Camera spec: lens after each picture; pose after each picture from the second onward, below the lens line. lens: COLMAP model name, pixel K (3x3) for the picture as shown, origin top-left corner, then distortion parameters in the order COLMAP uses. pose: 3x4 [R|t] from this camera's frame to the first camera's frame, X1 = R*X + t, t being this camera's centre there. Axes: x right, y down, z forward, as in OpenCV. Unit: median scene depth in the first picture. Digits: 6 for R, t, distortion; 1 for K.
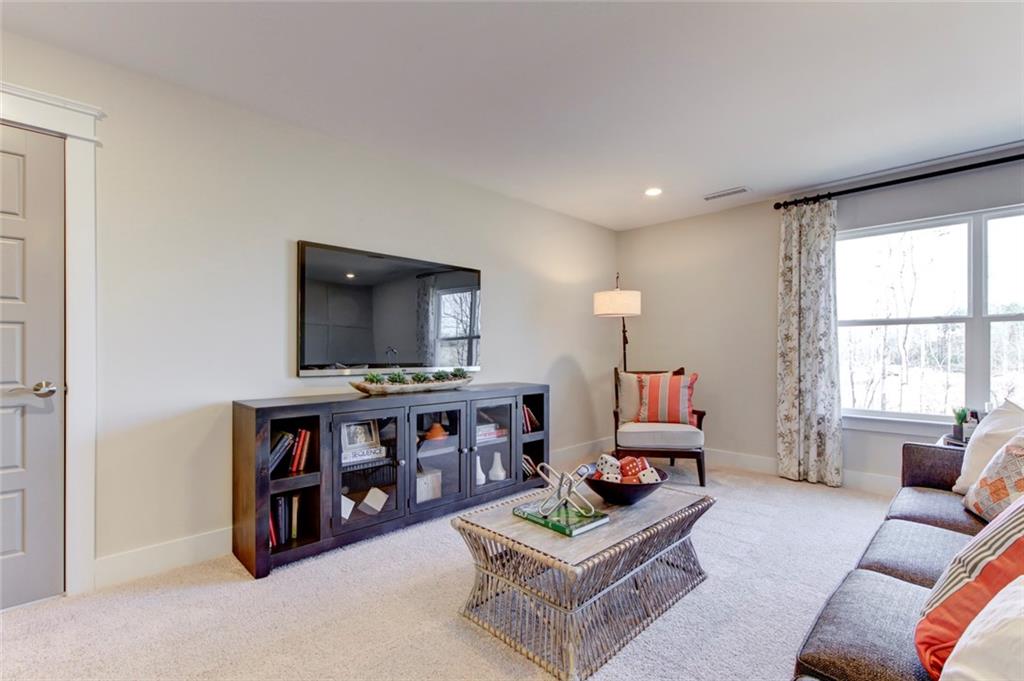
lens RADIAL K [[457.9, 0, 511.6], [0, 457.9, 349.3], [0, 0, 1]] dist [0.000887, 0.000192]
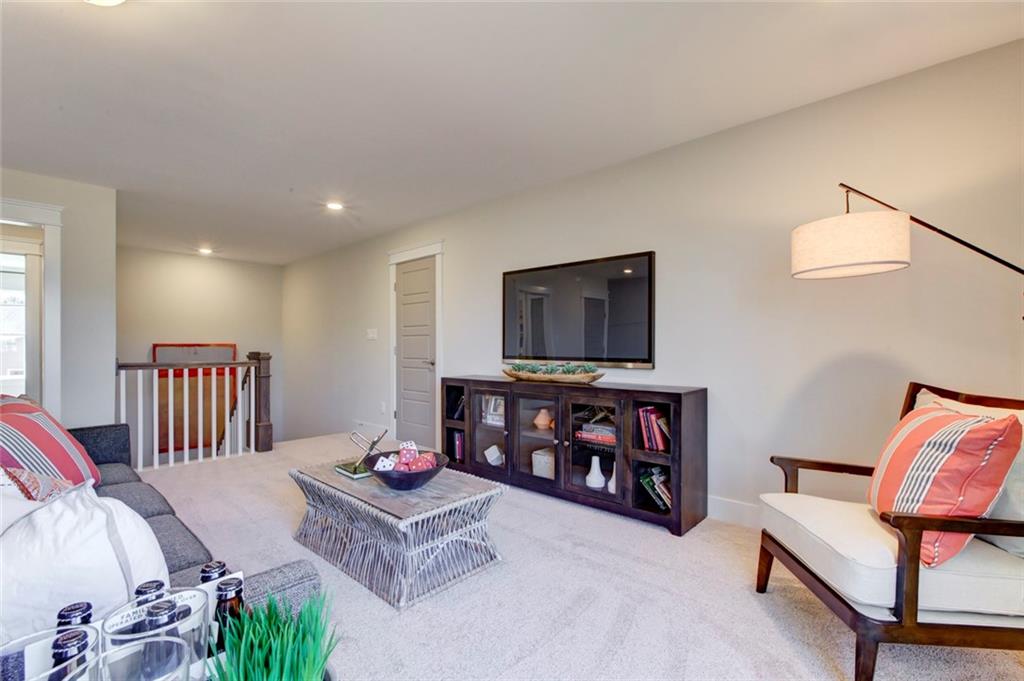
lens RADIAL K [[452.7, 0, 510.8], [0, 452.7, 343.7], [0, 0, 1]] dist [-0.003220, 0.000005]
pose [[0.044689, -0.002174, -0.998999, 1.026125], [0.005115, 0.999985, -0.001947, -0.001428], [0.998988, -0.005023, 0.044699, 0.958973]]
